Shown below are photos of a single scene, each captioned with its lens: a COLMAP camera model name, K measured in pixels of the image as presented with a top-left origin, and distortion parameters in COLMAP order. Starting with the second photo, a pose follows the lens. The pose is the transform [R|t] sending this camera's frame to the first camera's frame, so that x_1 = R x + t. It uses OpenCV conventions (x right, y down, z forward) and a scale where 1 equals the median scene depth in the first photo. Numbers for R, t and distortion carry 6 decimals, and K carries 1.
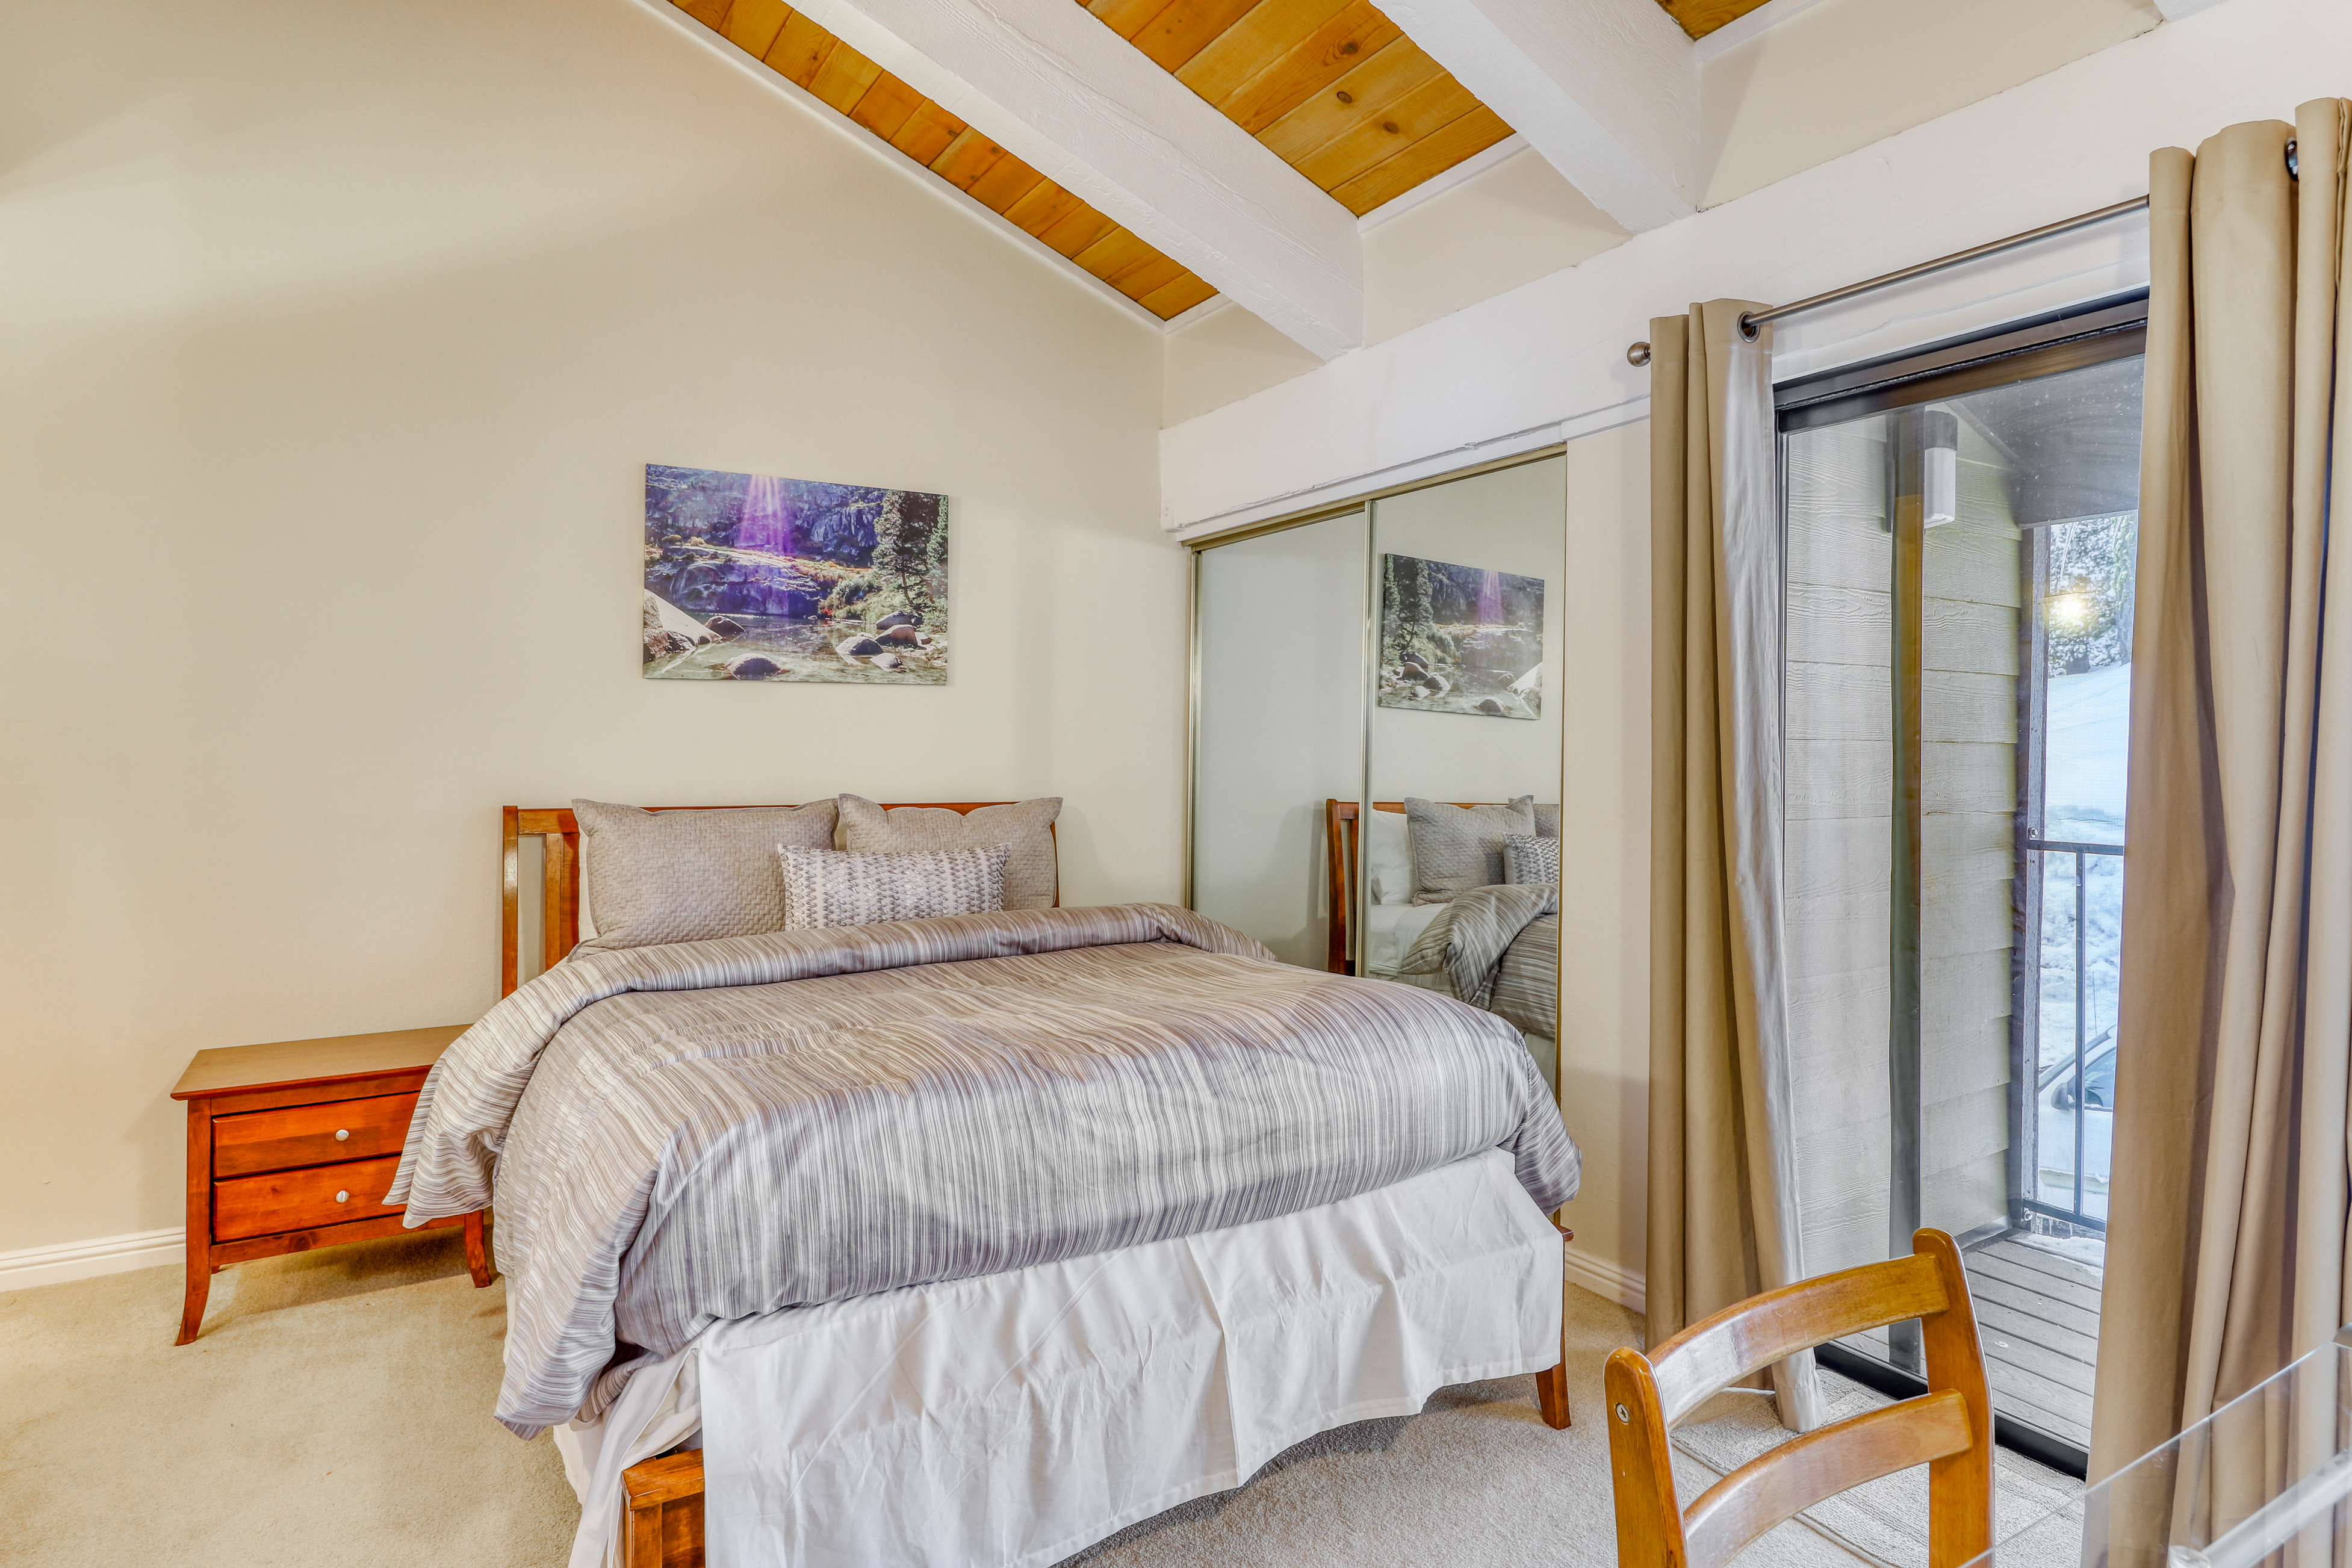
lens RADIAL K [[1285.7, 0, 1171.3], [0, 1285.7, 772.0], [0, 0, 1]] dist [-0.002788, -0.000346]
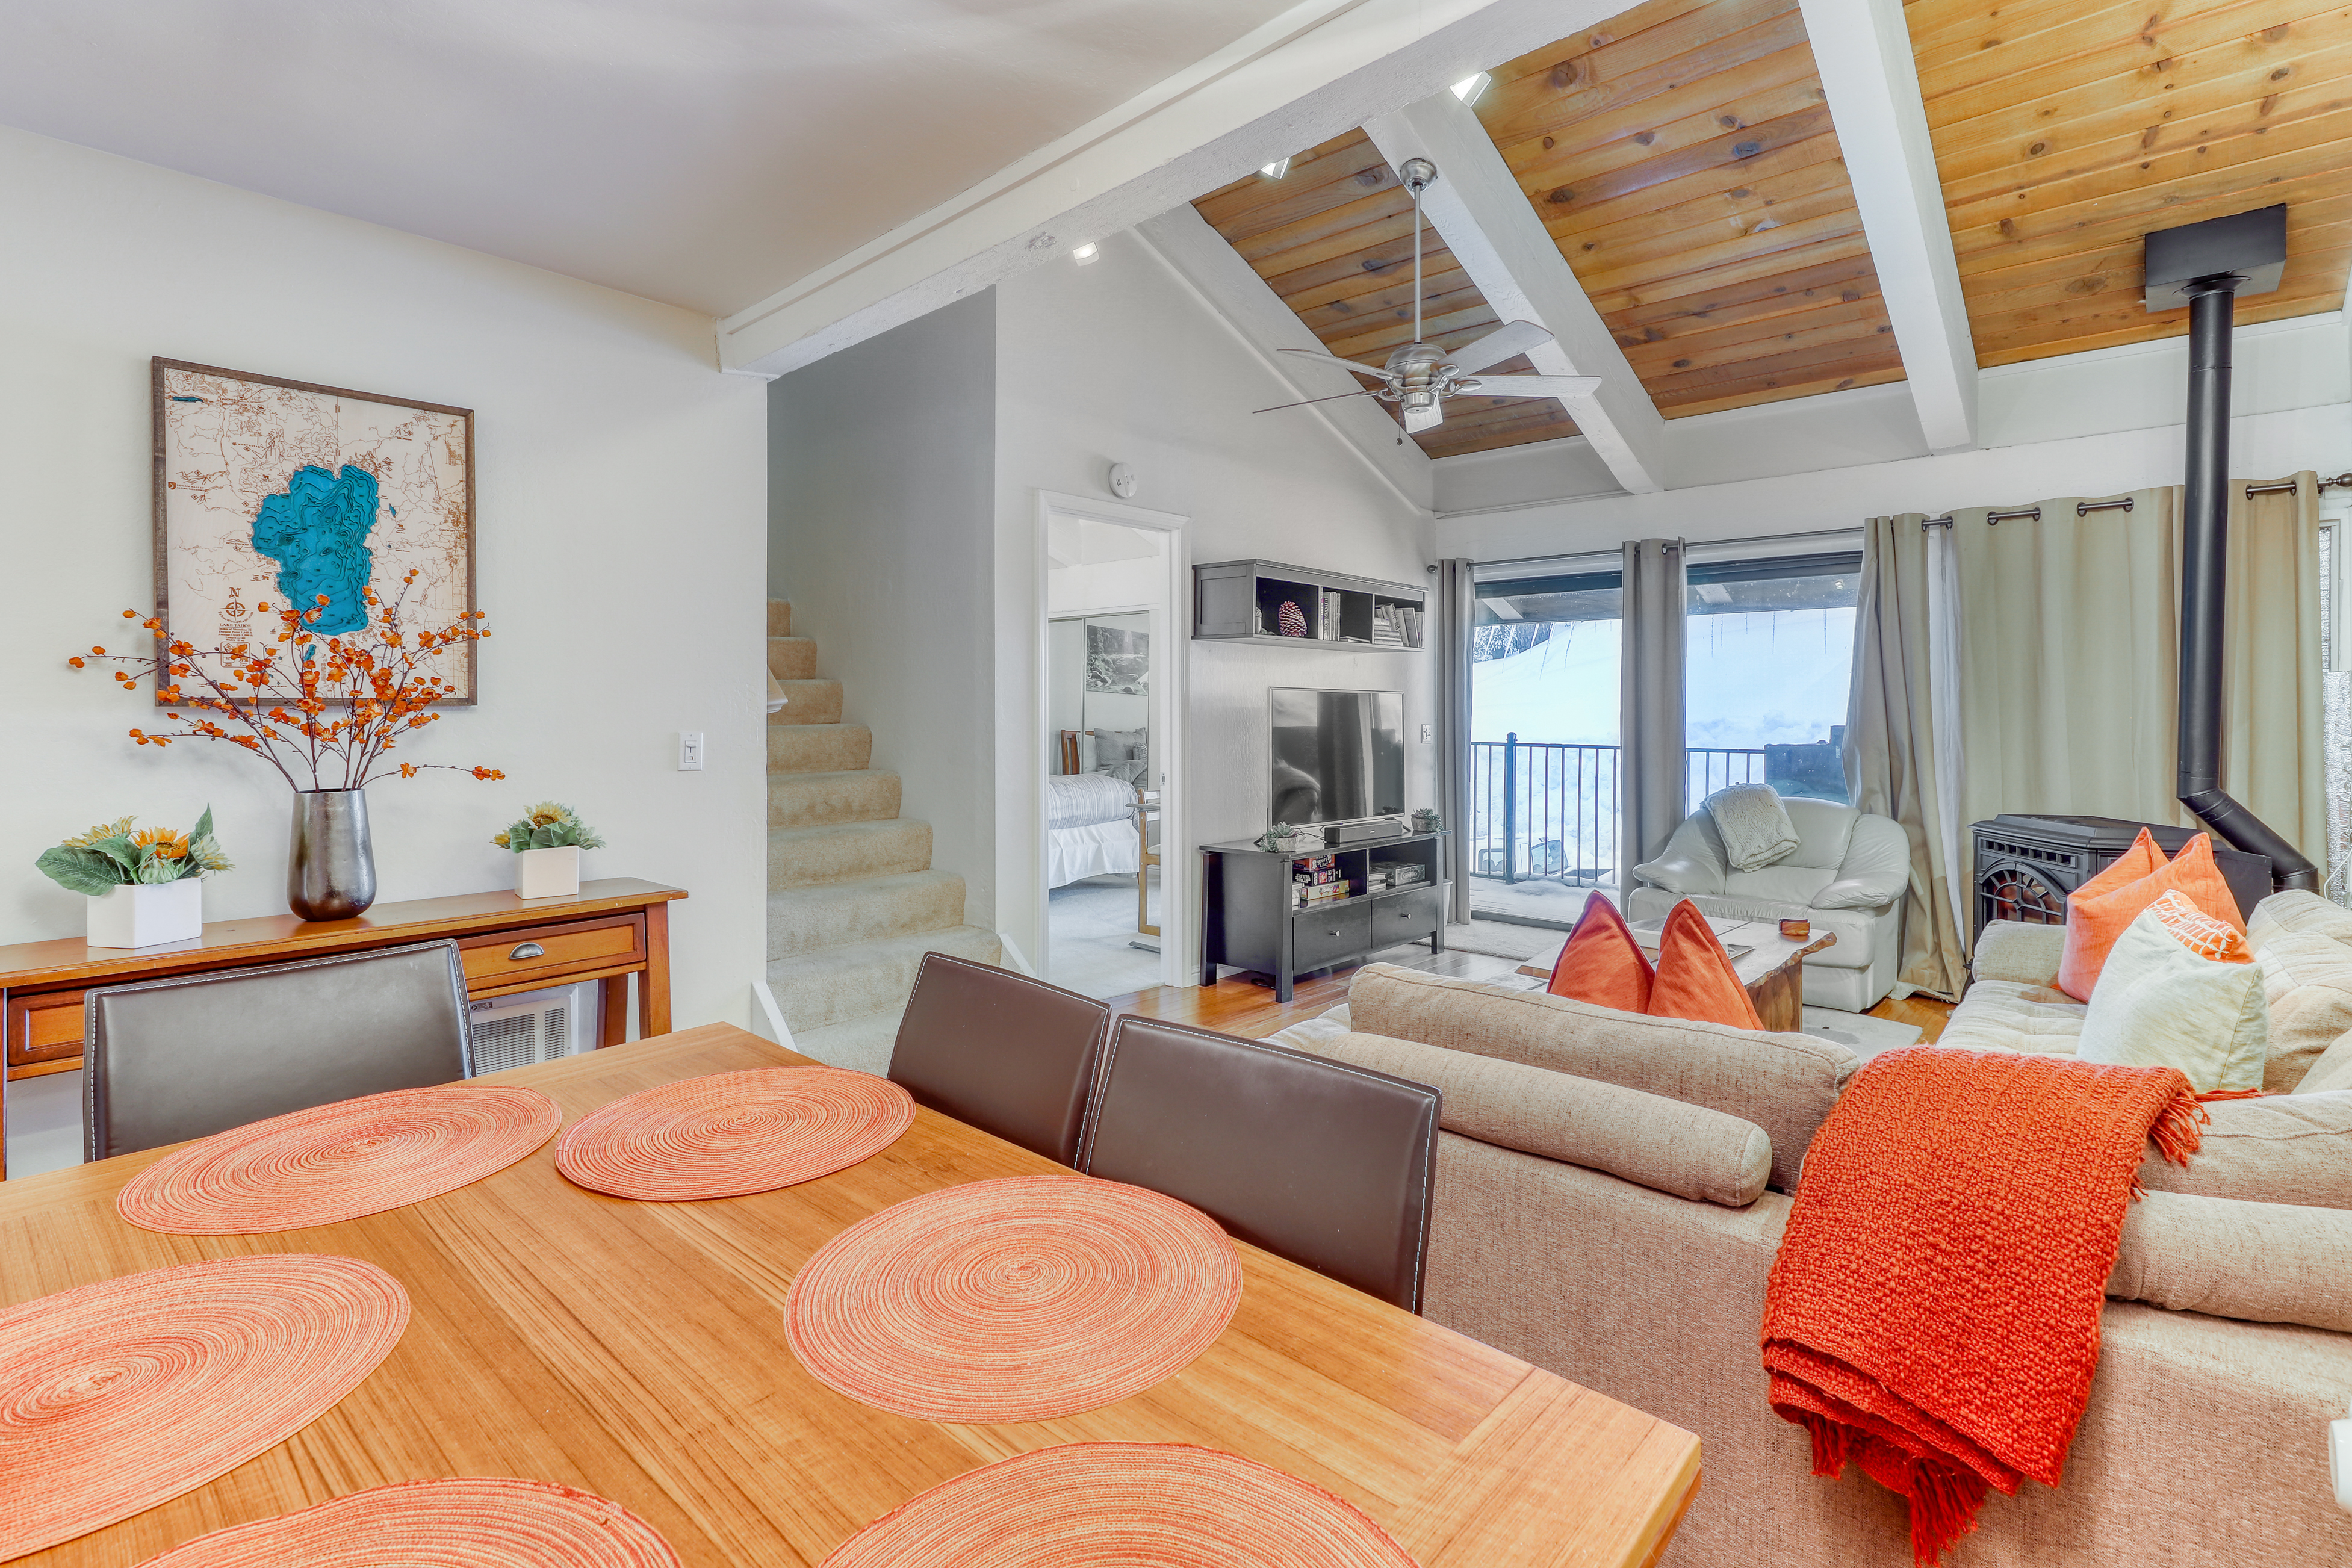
lens RADIAL K [[1065.0, 0, 1164.0], [0, 1065.0, 713.1], [0, 0, 1]] dist [0.000559, -0.001606]
pose [[0.964454, -0.006965, 0.264160, -0.222572], [0.010194, 0.999889, -0.010854, 0.015035], [-0.264056, 0.013161, 0.964418, -0.979869]]
